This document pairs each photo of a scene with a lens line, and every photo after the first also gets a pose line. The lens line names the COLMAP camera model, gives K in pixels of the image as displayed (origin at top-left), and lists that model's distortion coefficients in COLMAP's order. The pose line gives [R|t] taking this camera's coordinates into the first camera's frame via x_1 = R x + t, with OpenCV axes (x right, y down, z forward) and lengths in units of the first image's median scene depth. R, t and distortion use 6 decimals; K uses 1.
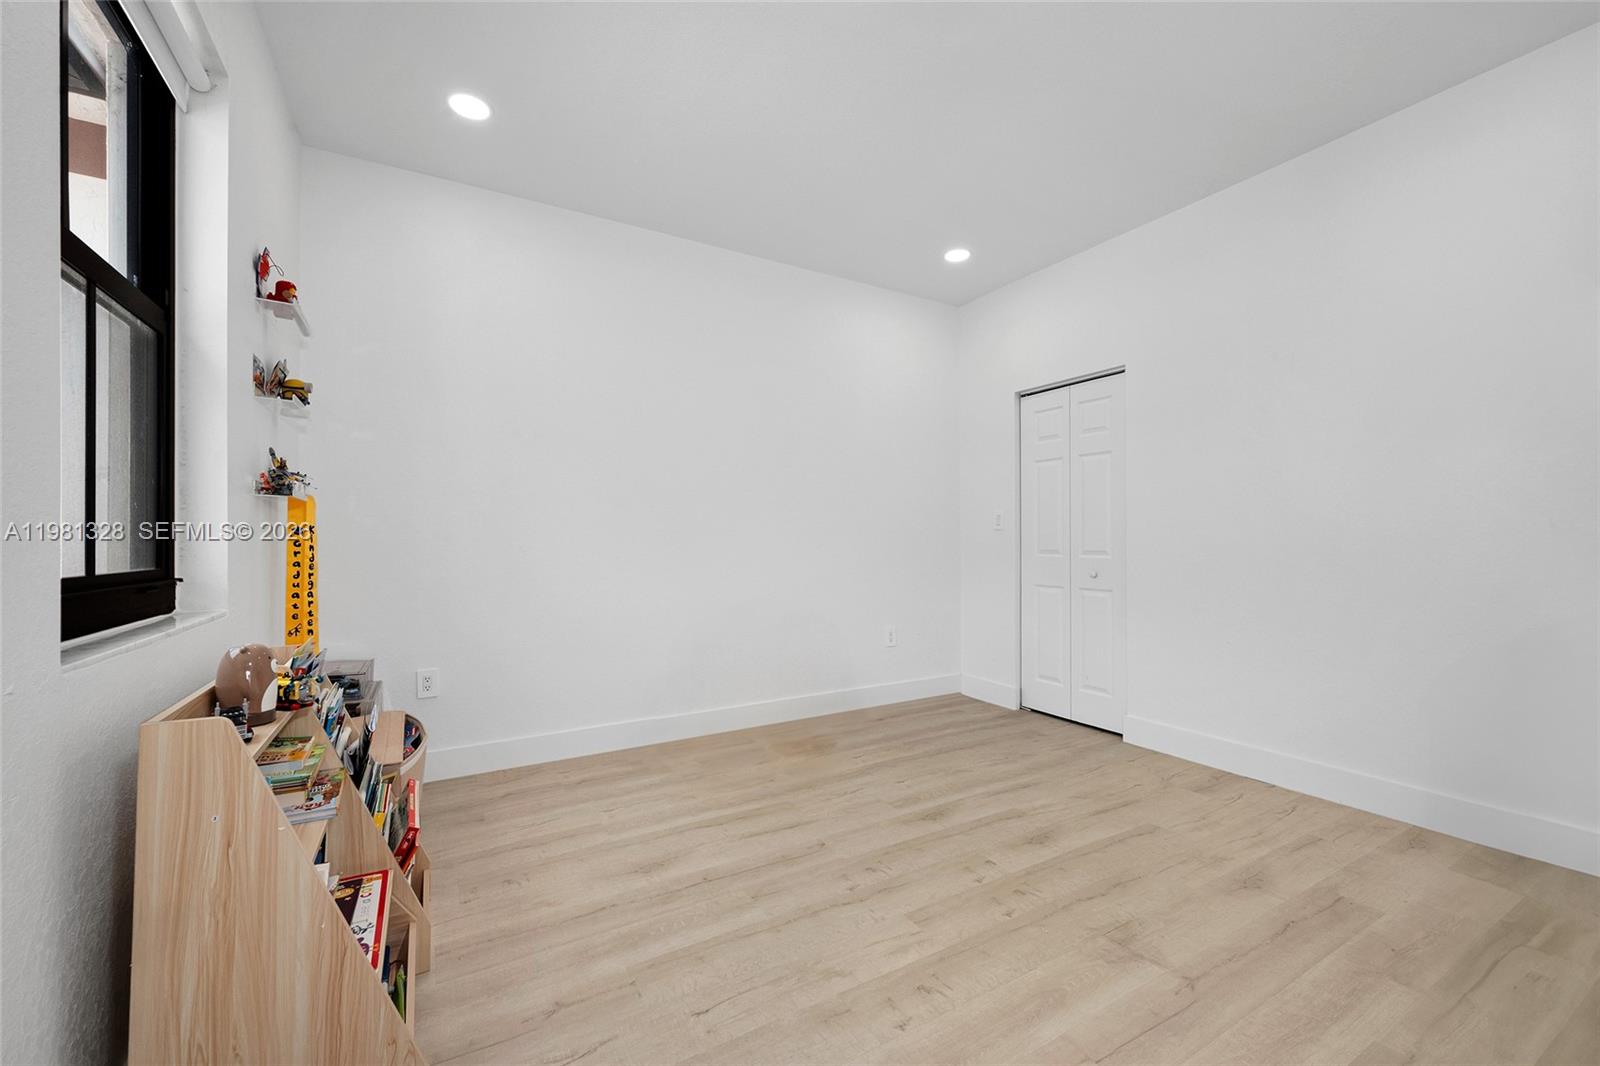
lens RADIAL K [[626.4, 0, 815.0], [0, 626.4, 537.7], [0, 0, 1]] dist [0.007440, -0.000002]
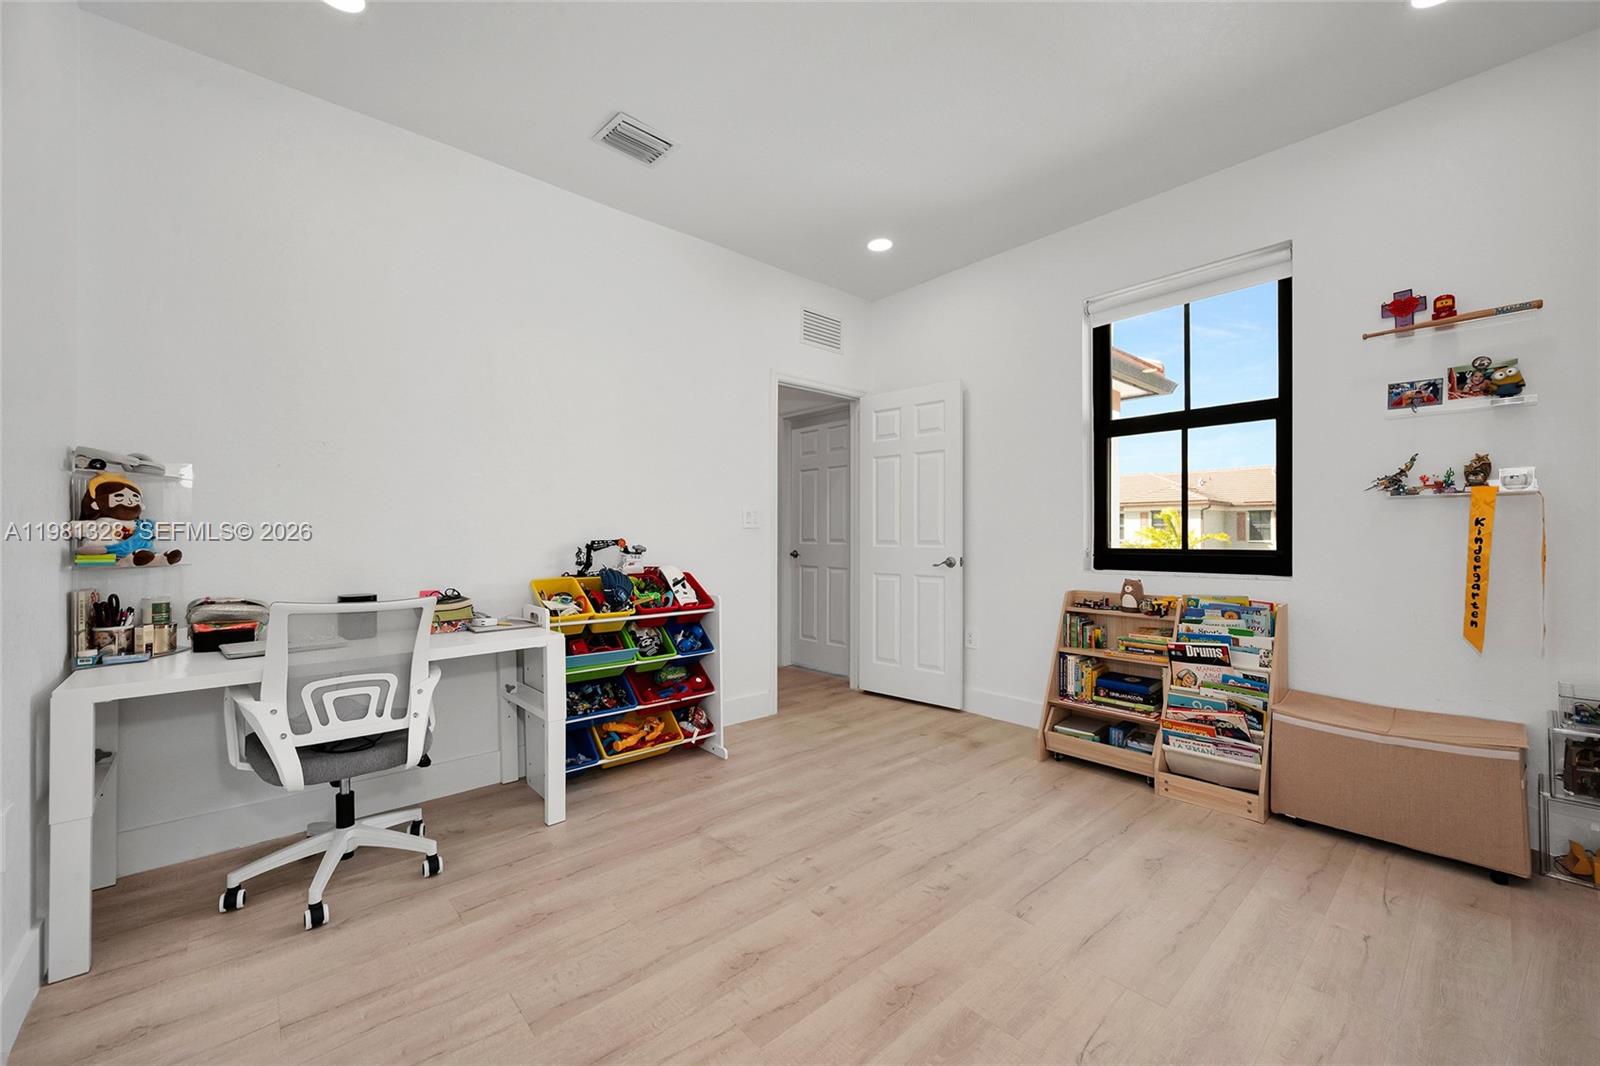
lens RADIAL K [[626.4, 0, 815.0], [0, 626.4, 537.7], [0, 0, 1]] dist [0.007440, -0.000002]
pose [[-0.977606, 0.002980, -0.210424, 0.486368], [0.004309, 0.999974, -0.005857, 0.013349], [0.210401, -0.006632, -0.977593, 1.937934]]
